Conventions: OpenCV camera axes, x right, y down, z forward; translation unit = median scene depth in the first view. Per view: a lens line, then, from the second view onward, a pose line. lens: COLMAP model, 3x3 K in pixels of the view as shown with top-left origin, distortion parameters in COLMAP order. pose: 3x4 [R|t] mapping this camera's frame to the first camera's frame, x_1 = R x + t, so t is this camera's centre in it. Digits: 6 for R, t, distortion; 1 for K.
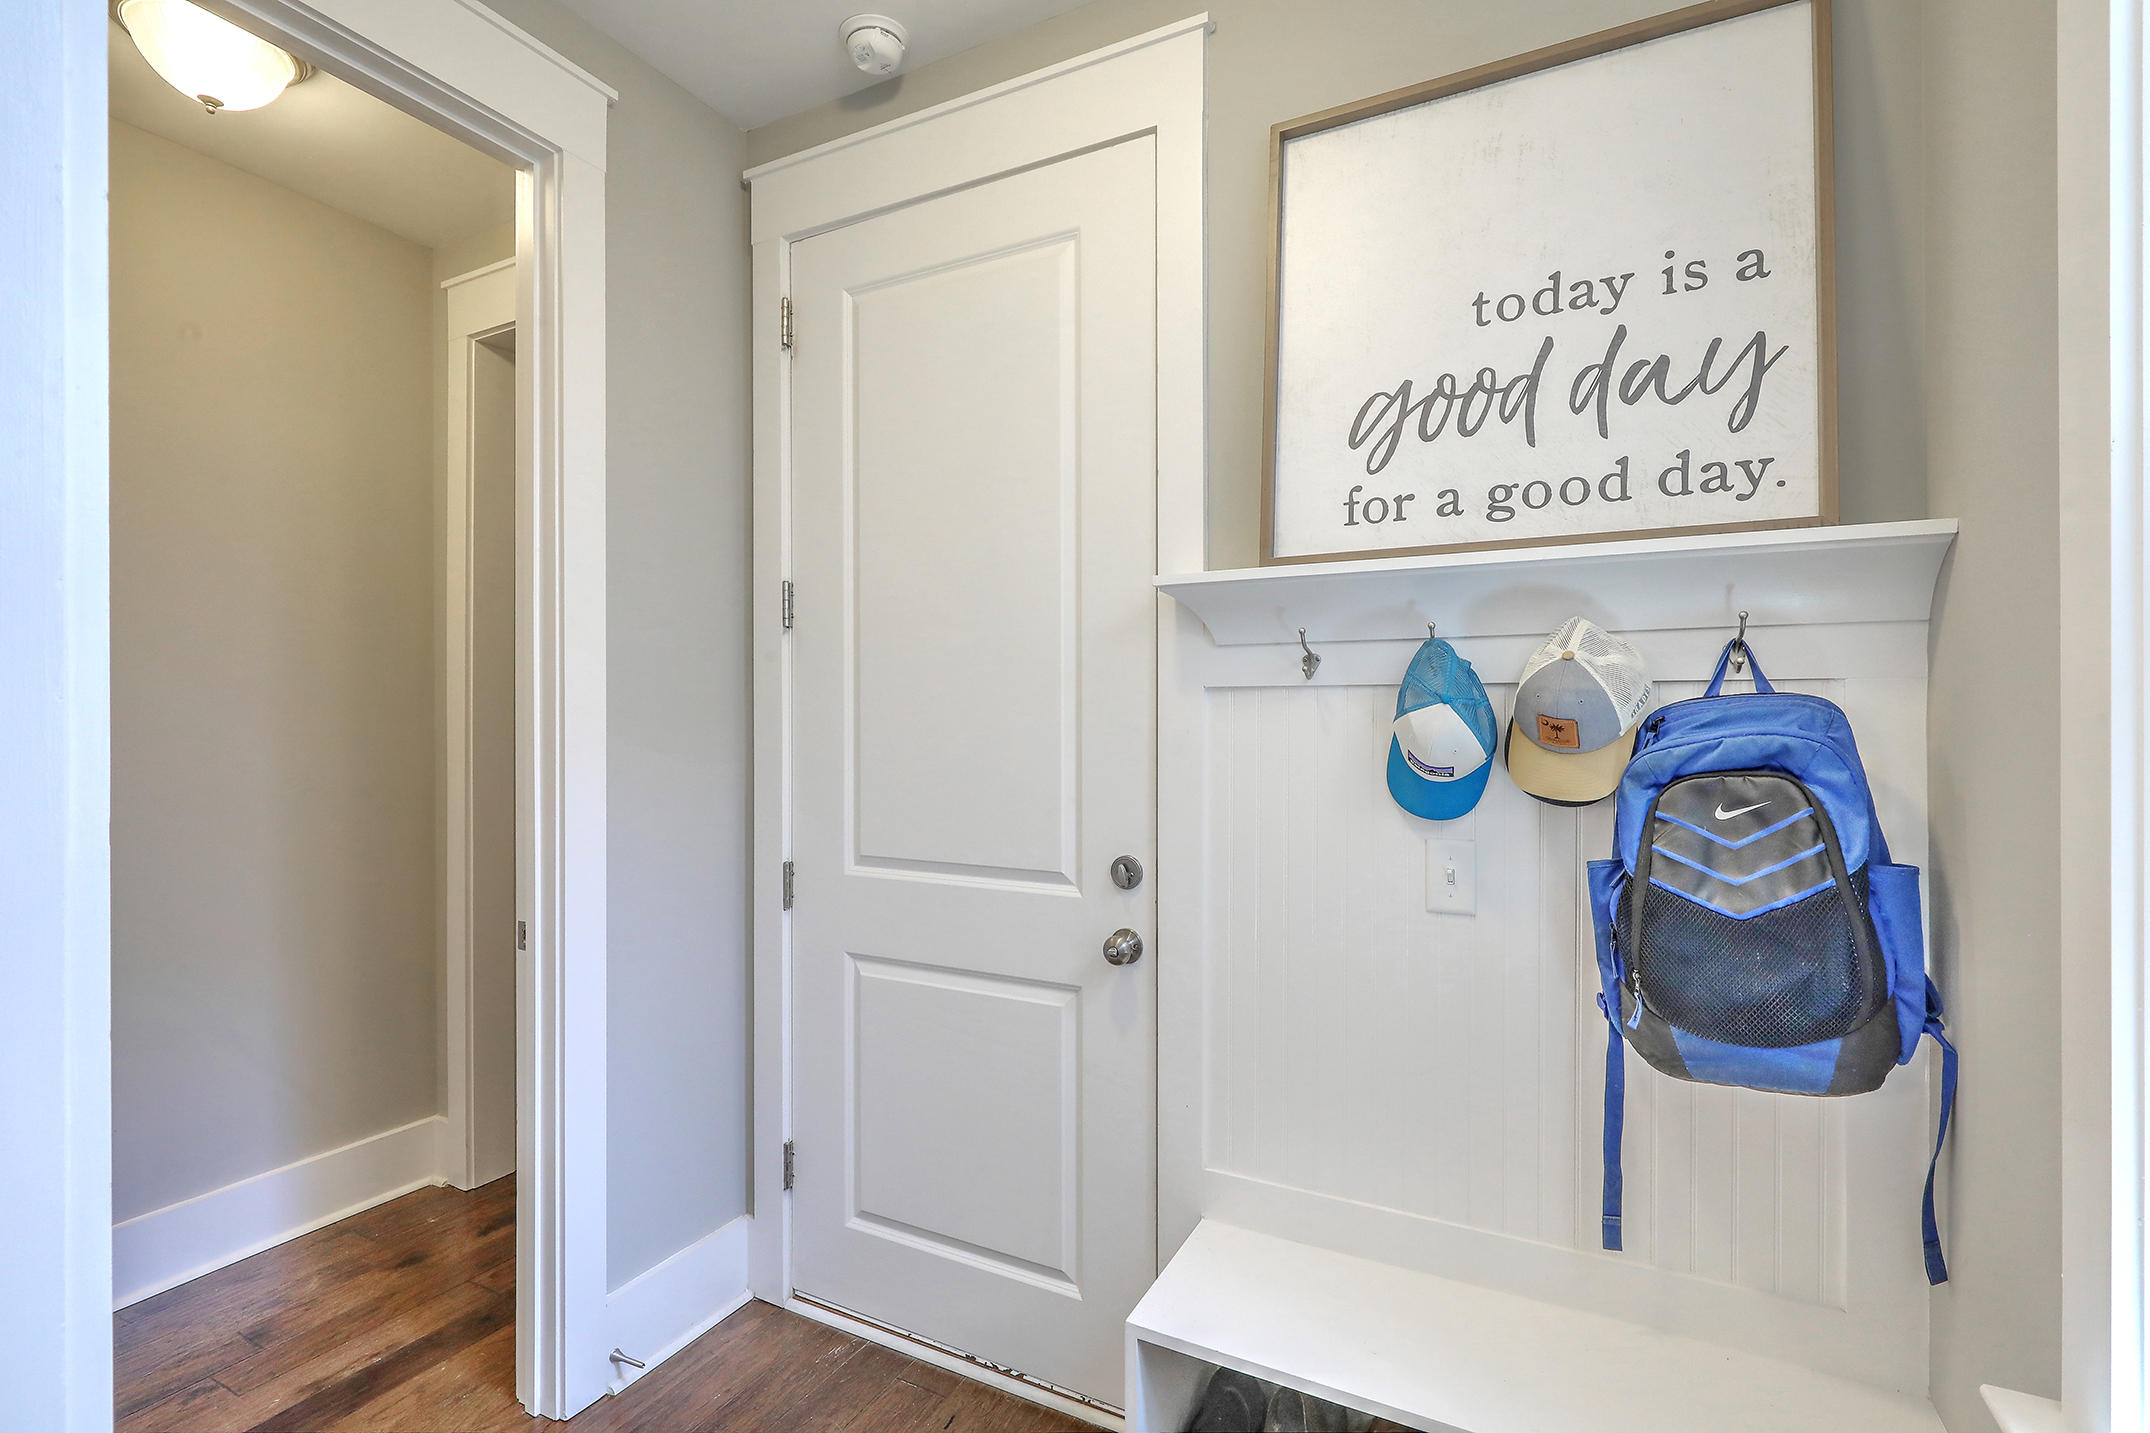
lens RADIAL K [[978.8, 0, 1067.7], [0, 978.8, 735.6], [0, 0, 1]] dist [-0.001271, -0.000225]
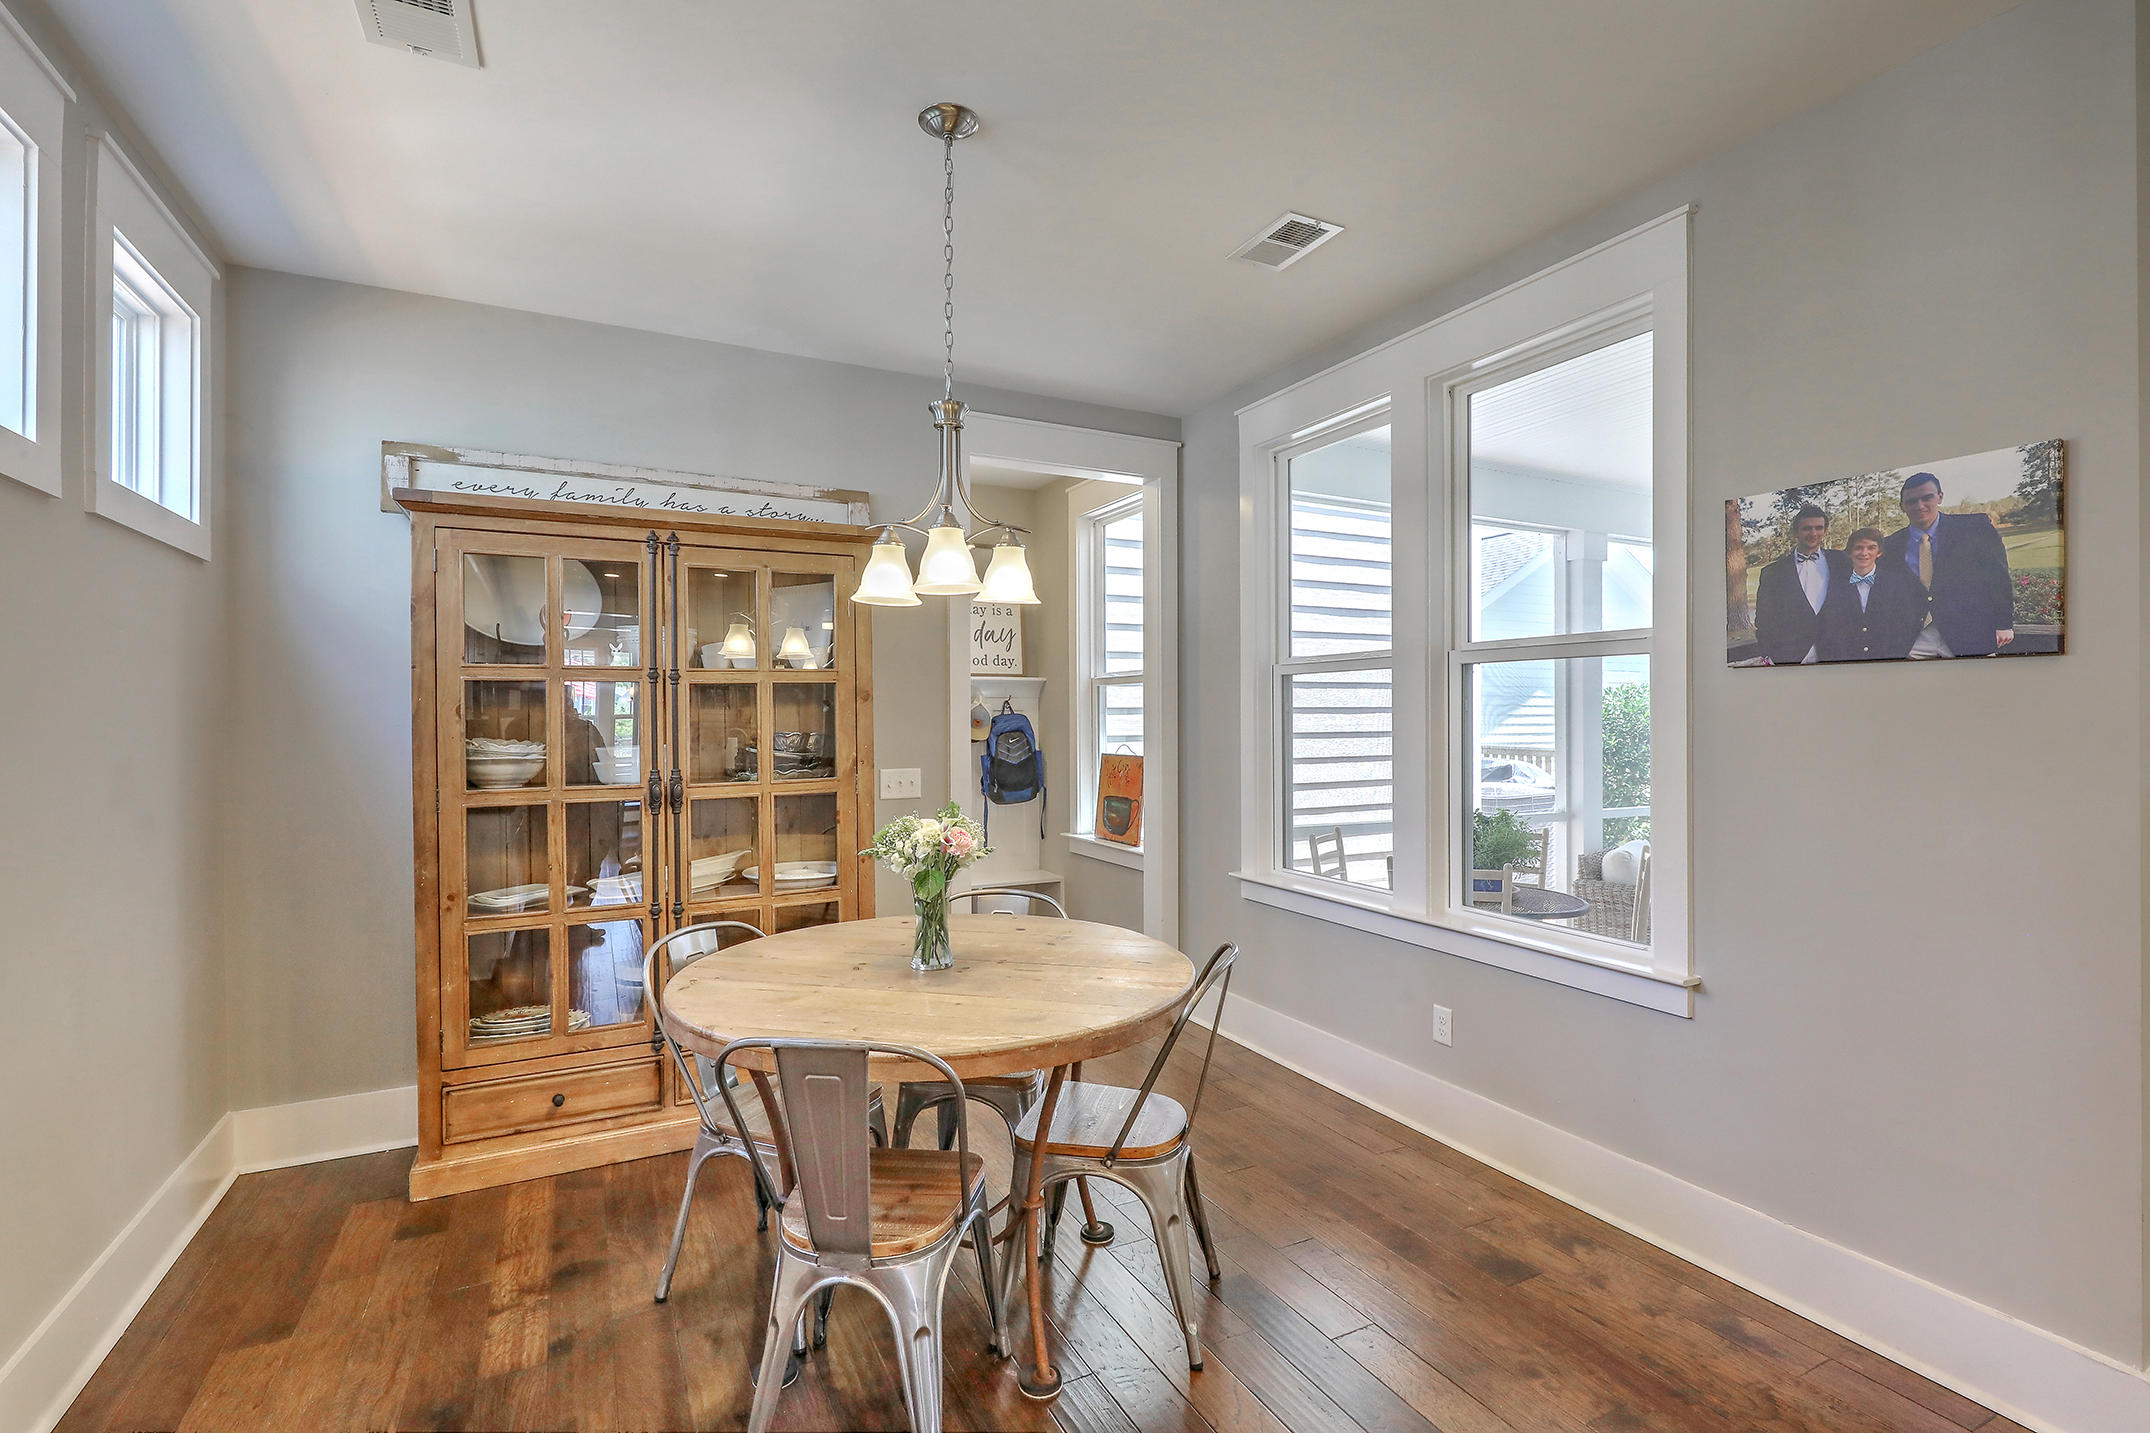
lens RADIAL K [[1024.8, 0, 1078.8], [0, 1024.8, 715.0], [0, 0, 1]] dist [0.000302, -0.000181]
pose [[0.589975, 0.001623, 0.807420, -2.764365], [-0.002128, 0.999998, -0.000456, -0.036171], [-0.807419, -0.001449, 0.589977, -1.900476]]
